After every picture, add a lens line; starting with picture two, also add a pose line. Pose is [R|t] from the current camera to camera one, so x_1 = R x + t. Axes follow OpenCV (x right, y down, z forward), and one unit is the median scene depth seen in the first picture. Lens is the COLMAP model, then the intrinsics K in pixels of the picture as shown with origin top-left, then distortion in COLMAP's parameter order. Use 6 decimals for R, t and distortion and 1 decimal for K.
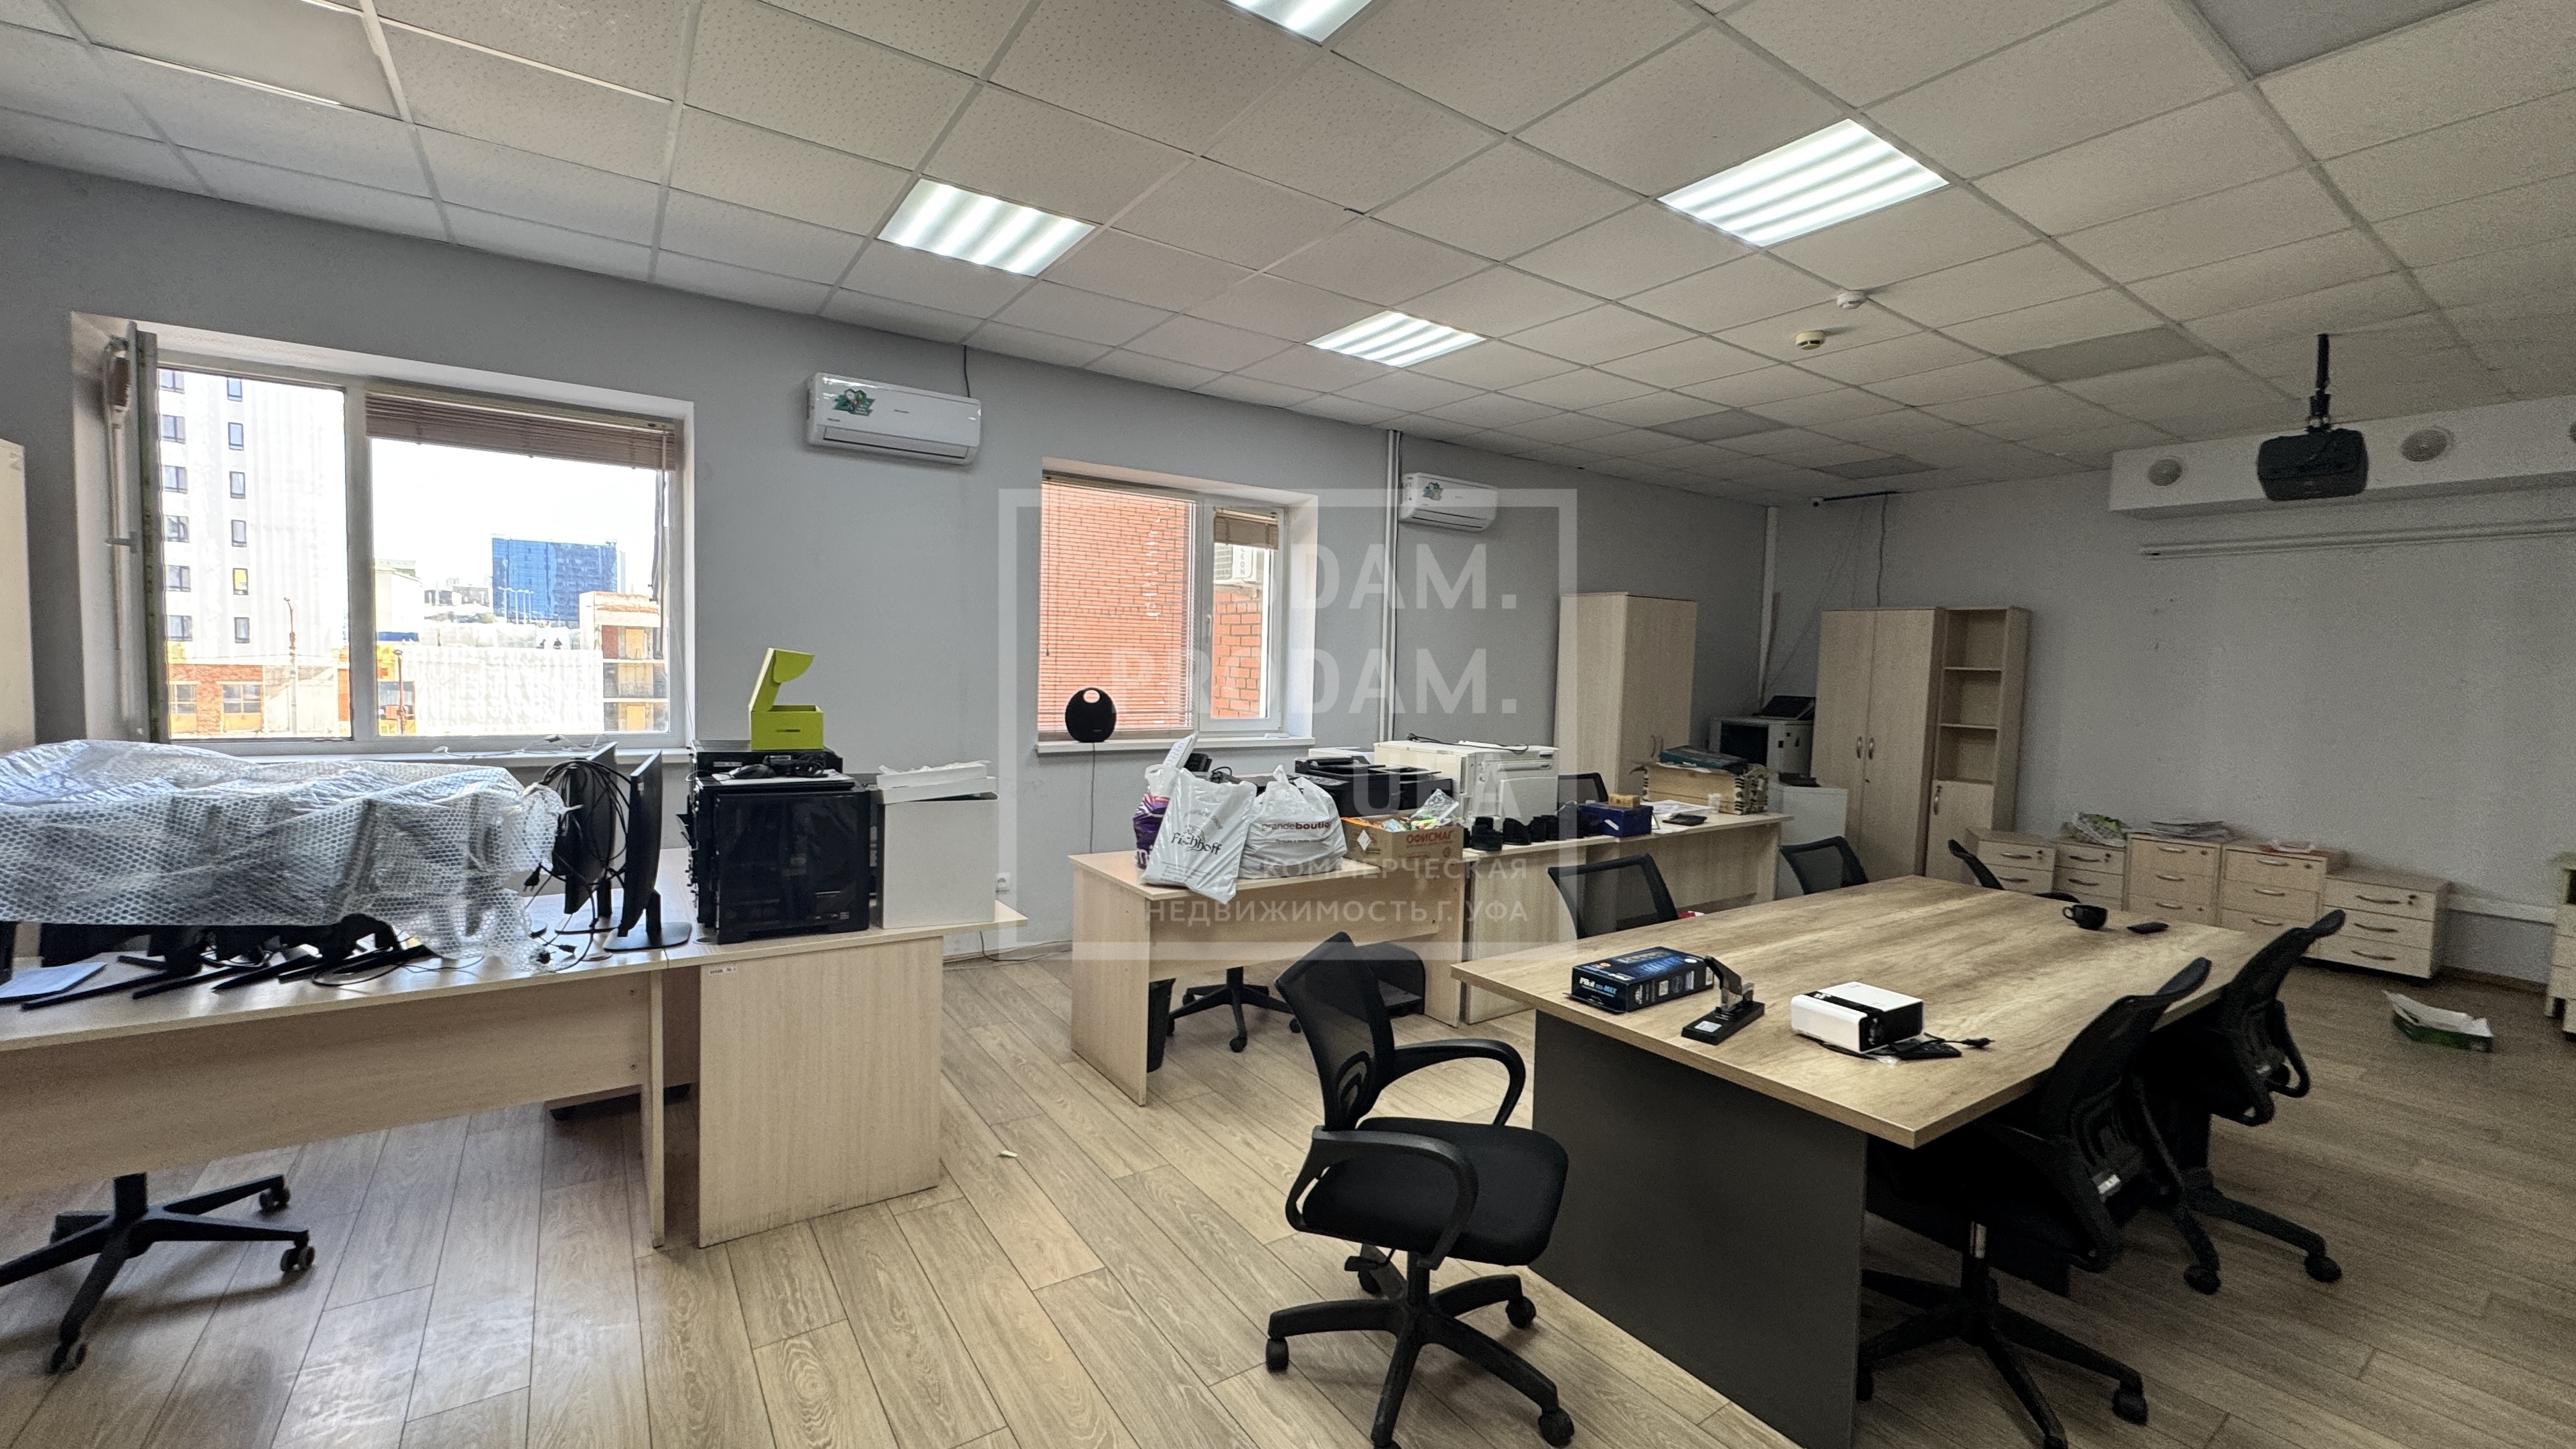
lens RADIAL K [[1016.7, 0, 1284.9], [0, 1016.7, 725.1], [0, 0, 1]] dist [-0.001782, 0.000217]
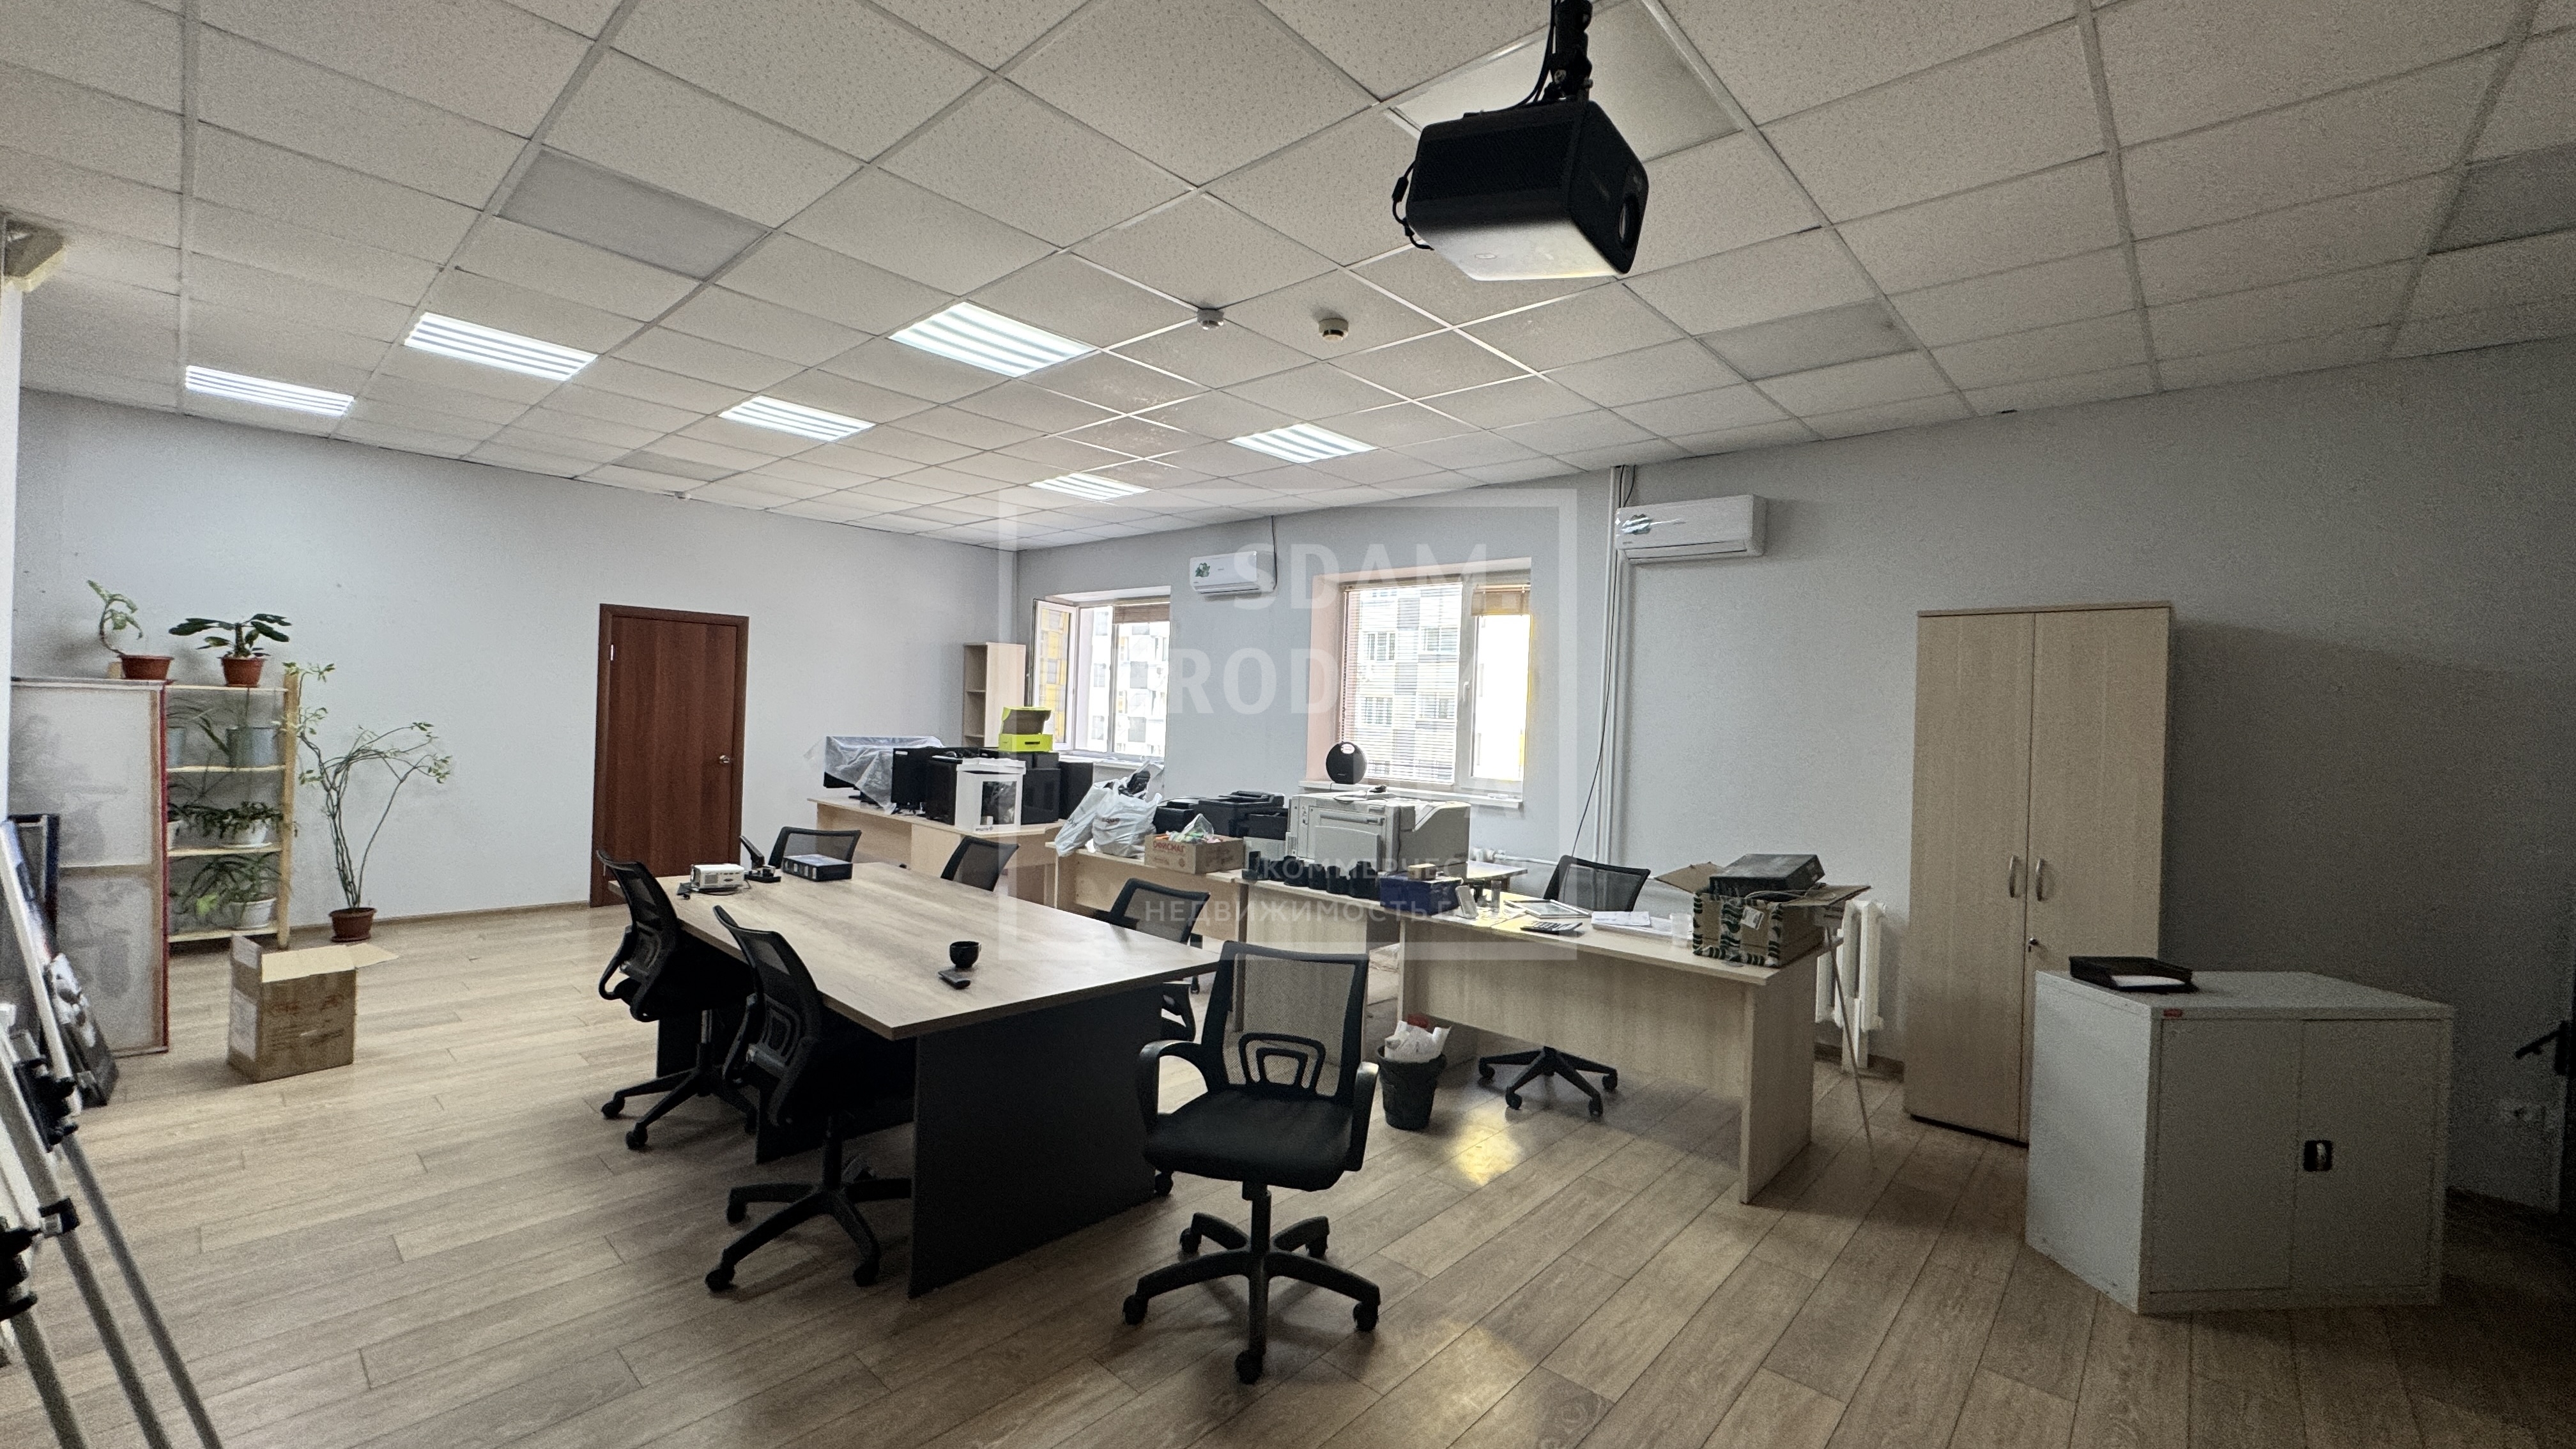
lens RADIAL K [[1015.2, 0, 1285.1], [0, 1015.2, 724.1], [0, 0, 1]] dist [-0.000923, -0.000027]
pose [[0.231203, -0.009775, -0.972856, 1.560126], [-0.086582, 0.995775, -0.030582, -0.018978], [0.969045, 0.091303, 0.229380, 0.921079]]
